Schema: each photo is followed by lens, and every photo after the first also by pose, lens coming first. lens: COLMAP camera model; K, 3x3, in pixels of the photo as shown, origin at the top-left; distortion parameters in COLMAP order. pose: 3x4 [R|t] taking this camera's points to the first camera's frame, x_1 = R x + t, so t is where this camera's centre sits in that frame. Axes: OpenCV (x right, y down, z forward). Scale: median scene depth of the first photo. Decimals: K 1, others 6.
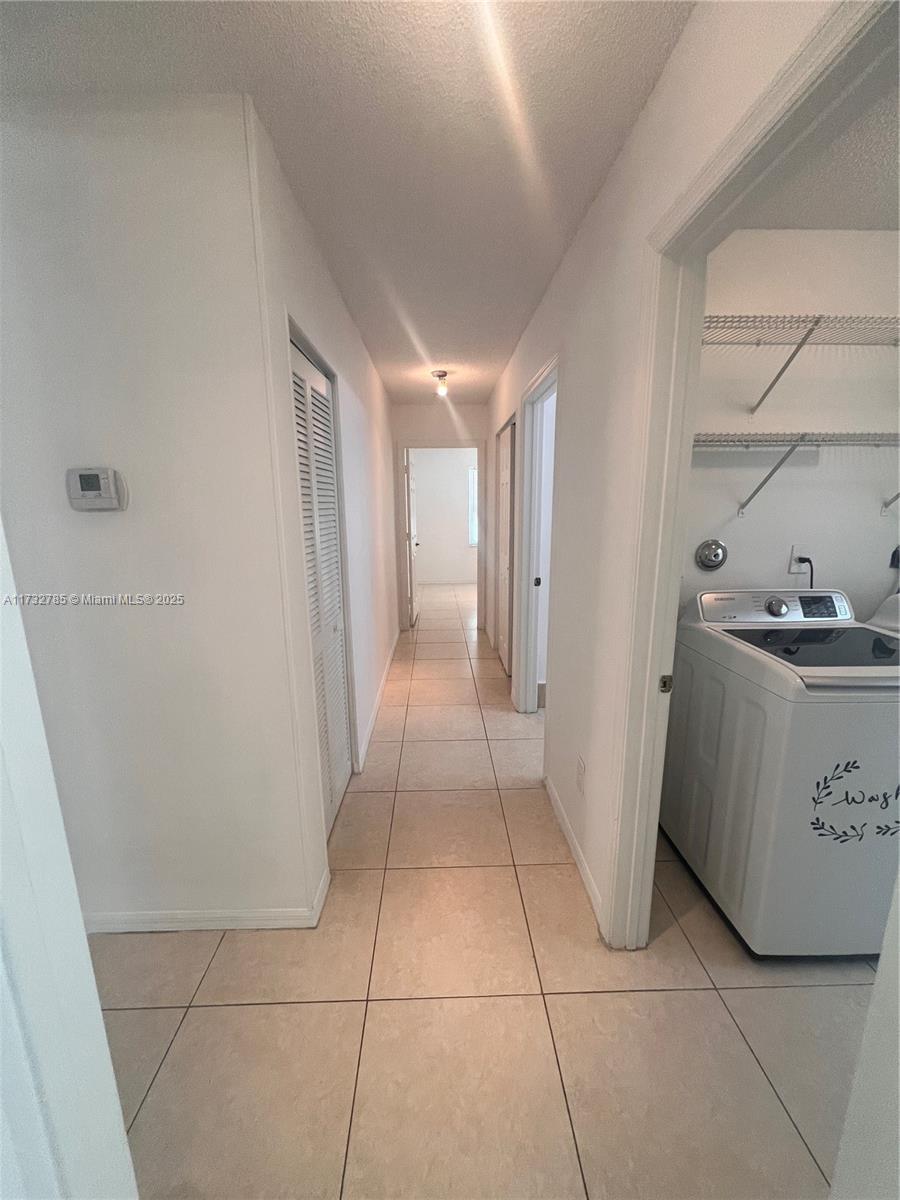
lens RADIAL K [[479.8, 0, 449.4], [0, 479.8, 602.2], [0, 0, 1]] dist [-0.001533, 0.000627]
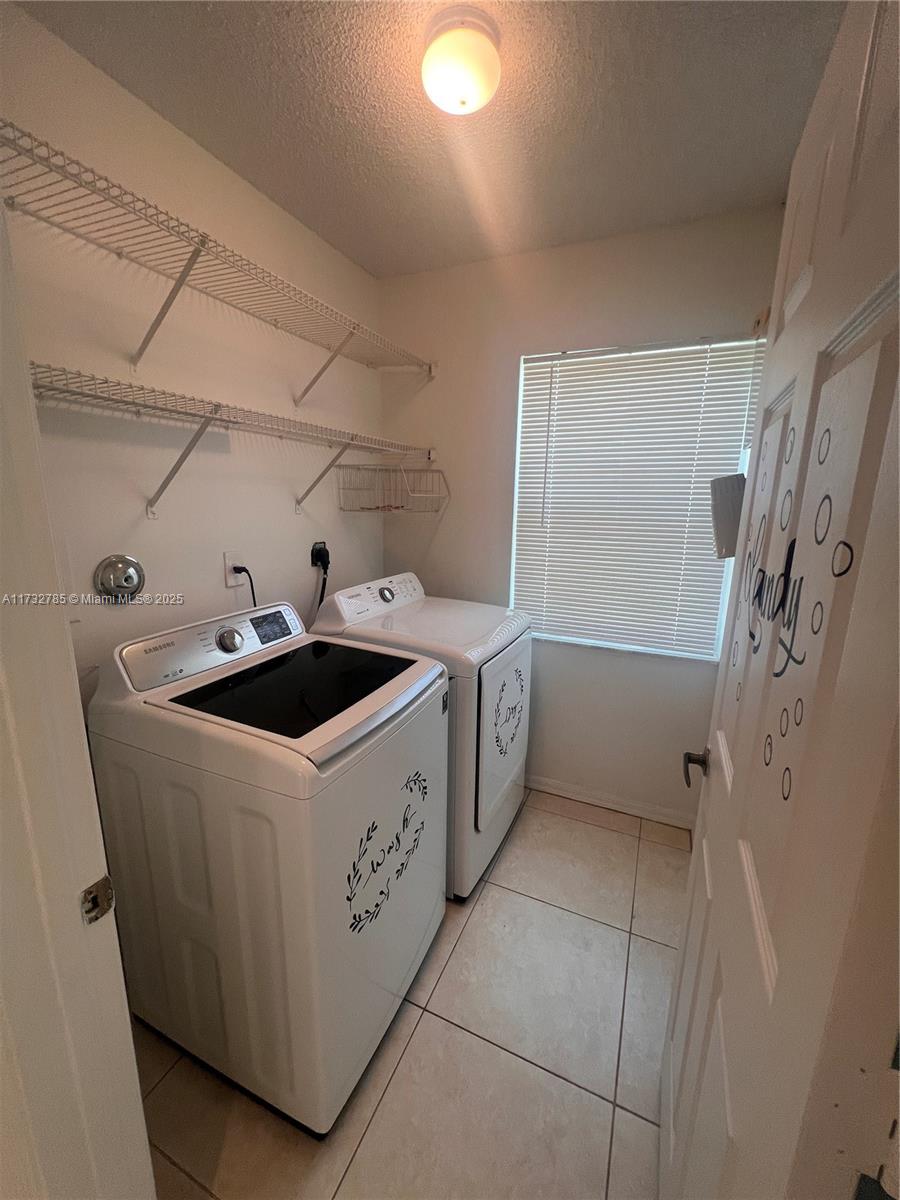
lens RADIAL K [[479.8, 0, 447.5], [0, 479.8, 600.8], [0, 0, 1]] dist [-0.001533, 0.000627]
pose [[0.437837, -0.175438, 0.881771, 0.182451], [0.161007, 0.980221, 0.115078, -0.080024], [-0.884520, 0.091586, 0.457424, 0.351129]]
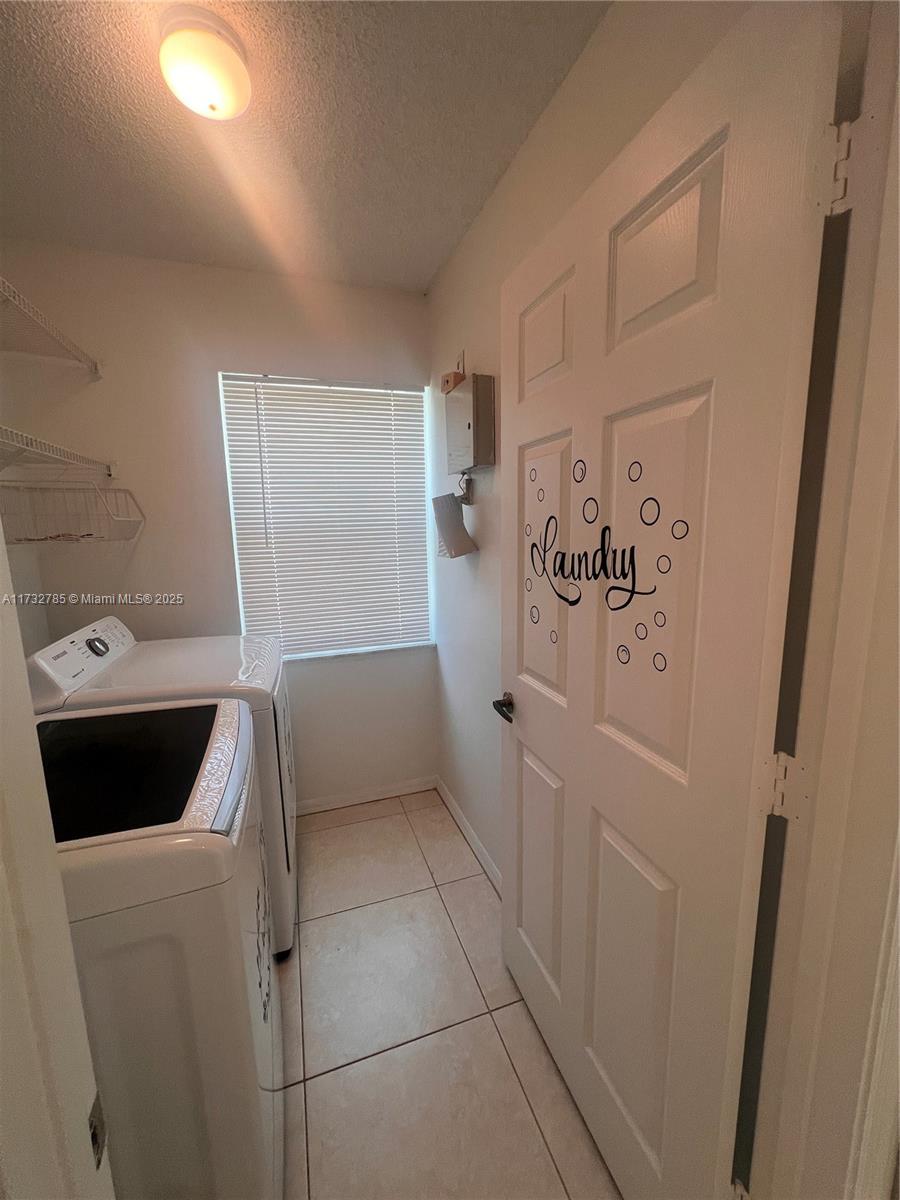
lens RADIAL K [[479.8, 0, 447.4], [0, 479.8, 600.3], [0, 0, 1]] dist [-0.001533, 0.000627]
pose [[-0.294928, -0.143343, 0.944706, 0.116899], [0.213508, 0.953800, 0.211378, -0.116252], [-0.931360, 0.264044, -0.250697, 0.591330]]
